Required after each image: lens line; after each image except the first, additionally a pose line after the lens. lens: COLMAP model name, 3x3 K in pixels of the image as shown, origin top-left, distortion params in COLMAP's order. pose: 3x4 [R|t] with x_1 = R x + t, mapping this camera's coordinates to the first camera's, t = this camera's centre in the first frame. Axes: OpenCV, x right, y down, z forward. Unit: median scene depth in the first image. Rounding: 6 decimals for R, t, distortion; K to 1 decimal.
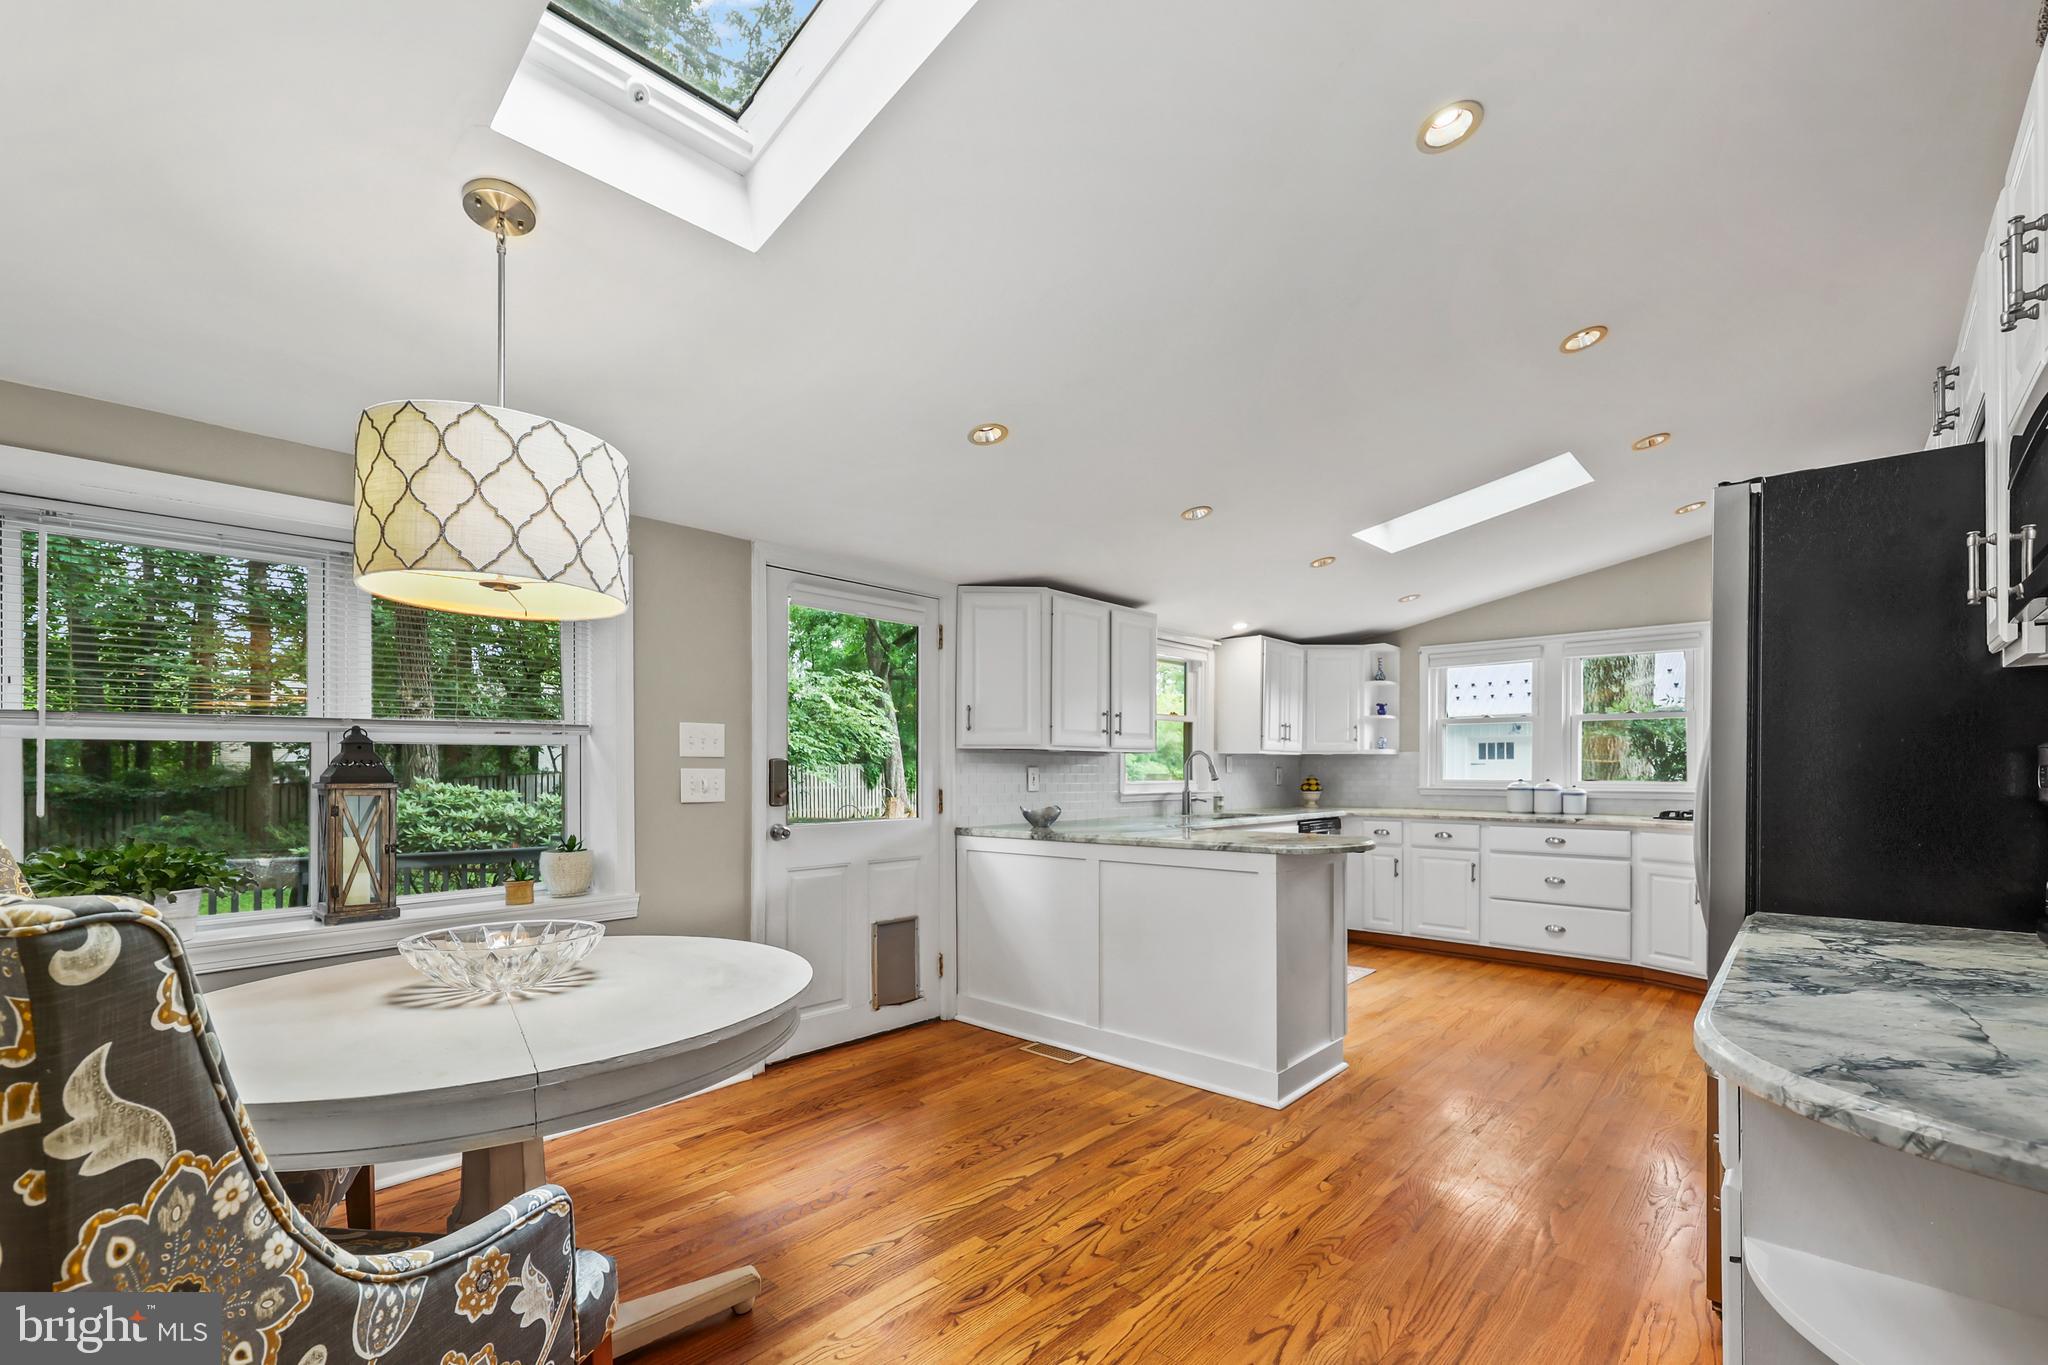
lens RADIAL K [[880.0, 0, 1016.5], [0, 880.0, 772.9], [0, 0, 1]] dist [0.002707, -0.000591]
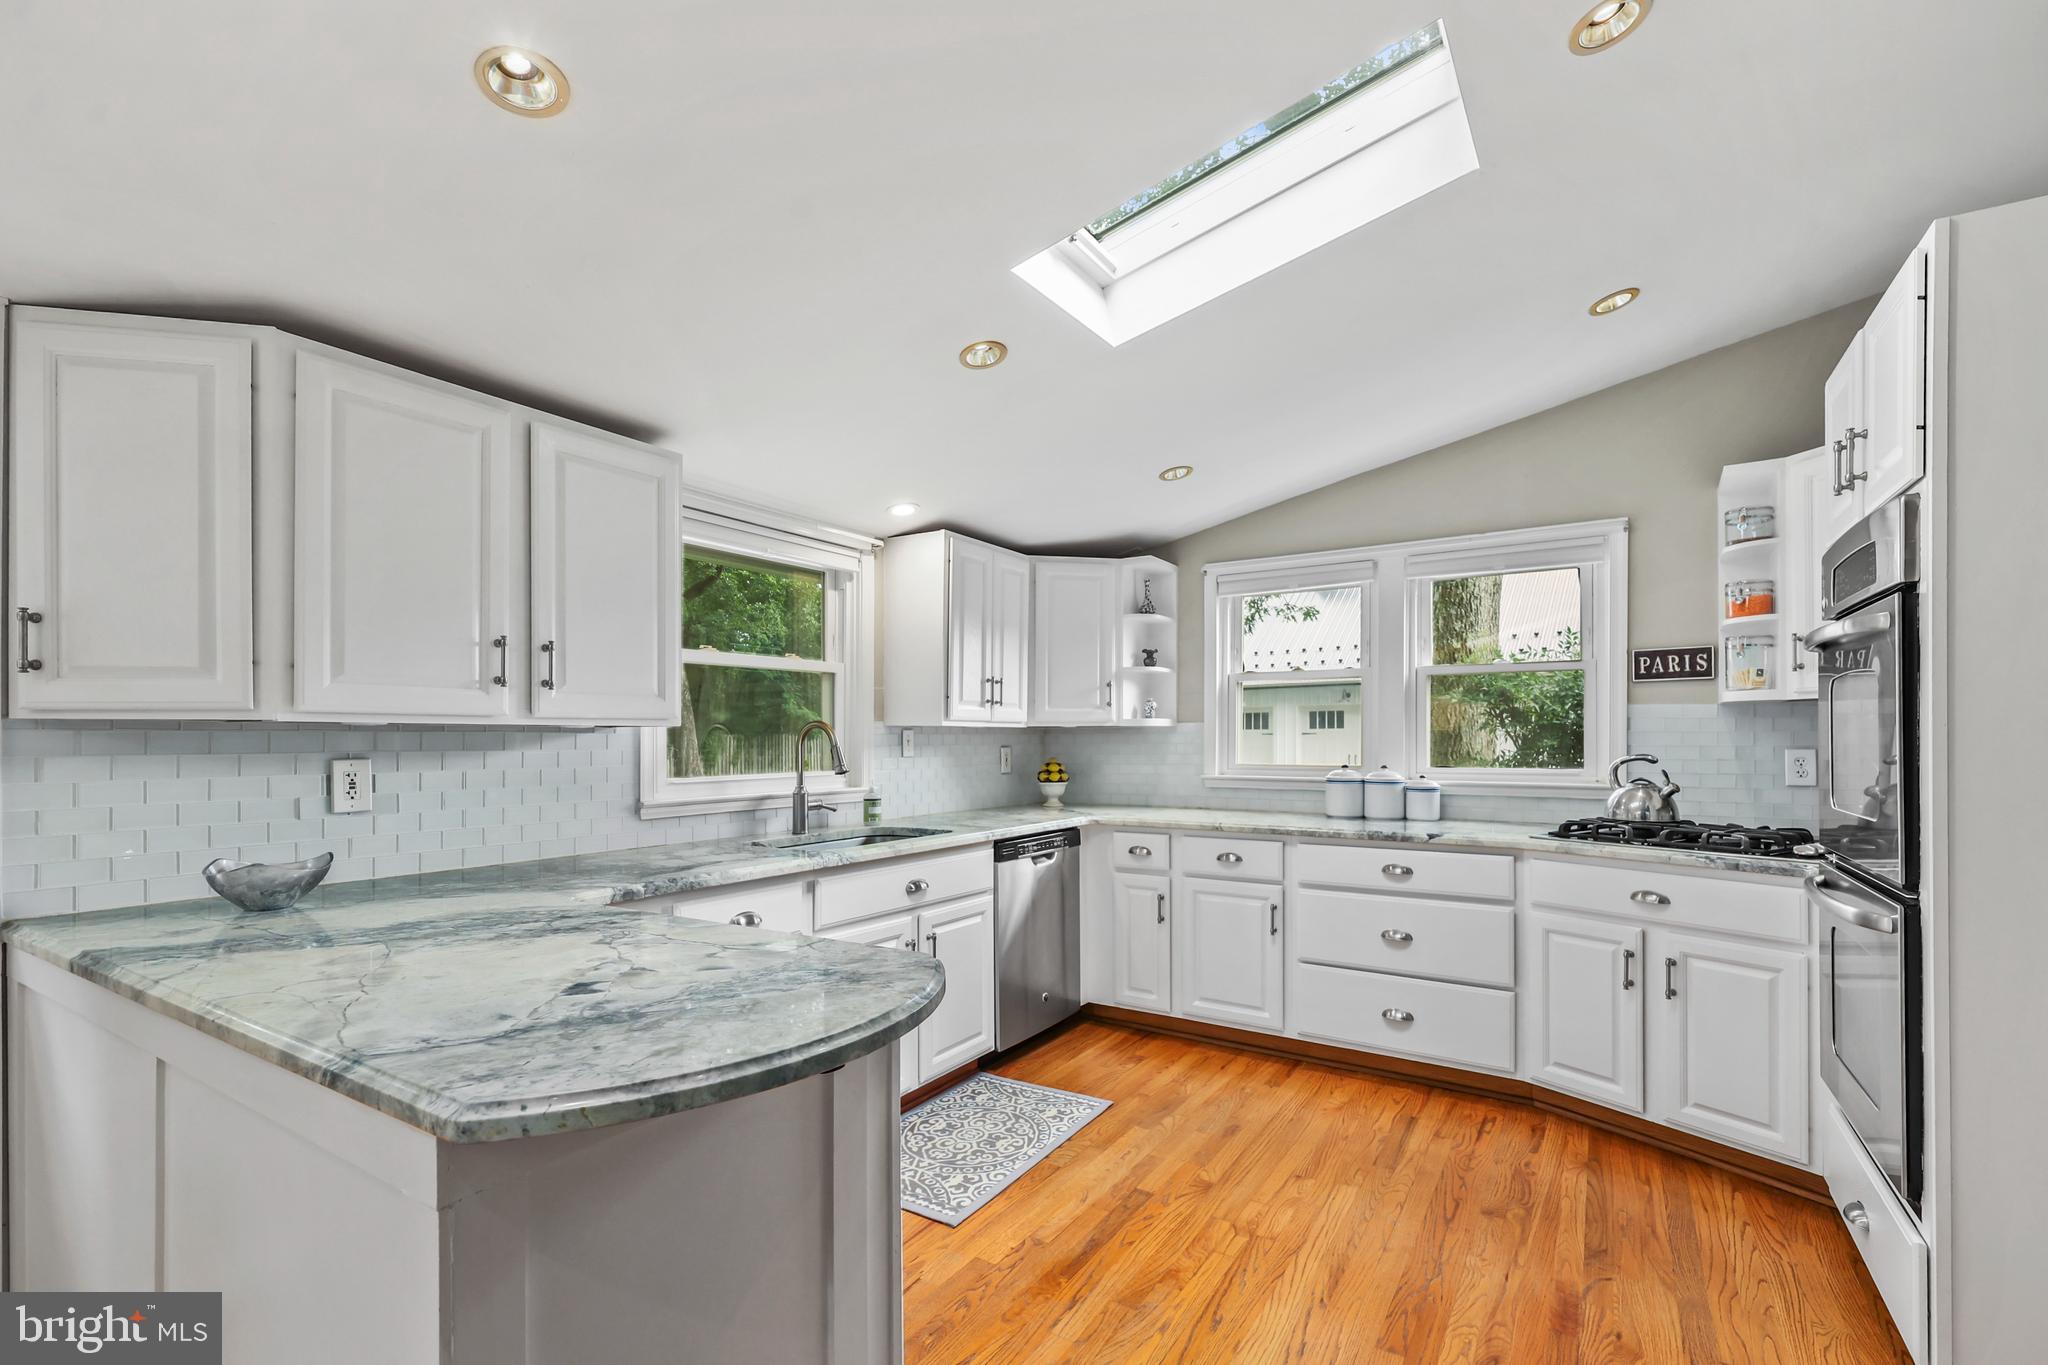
lens RADIAL K [[880.0, 0, 1021.0], [0, 880.0, 741.3], [0, 0, 1]] dist [0.002707, -0.000591]
pose [[0.987060, -0.003687, 0.160306, 0.234387], [0.003682, 0.999993, 0.000327, -0.011703], [-0.160306, 0.000267, 0.987067, 0.400771]]
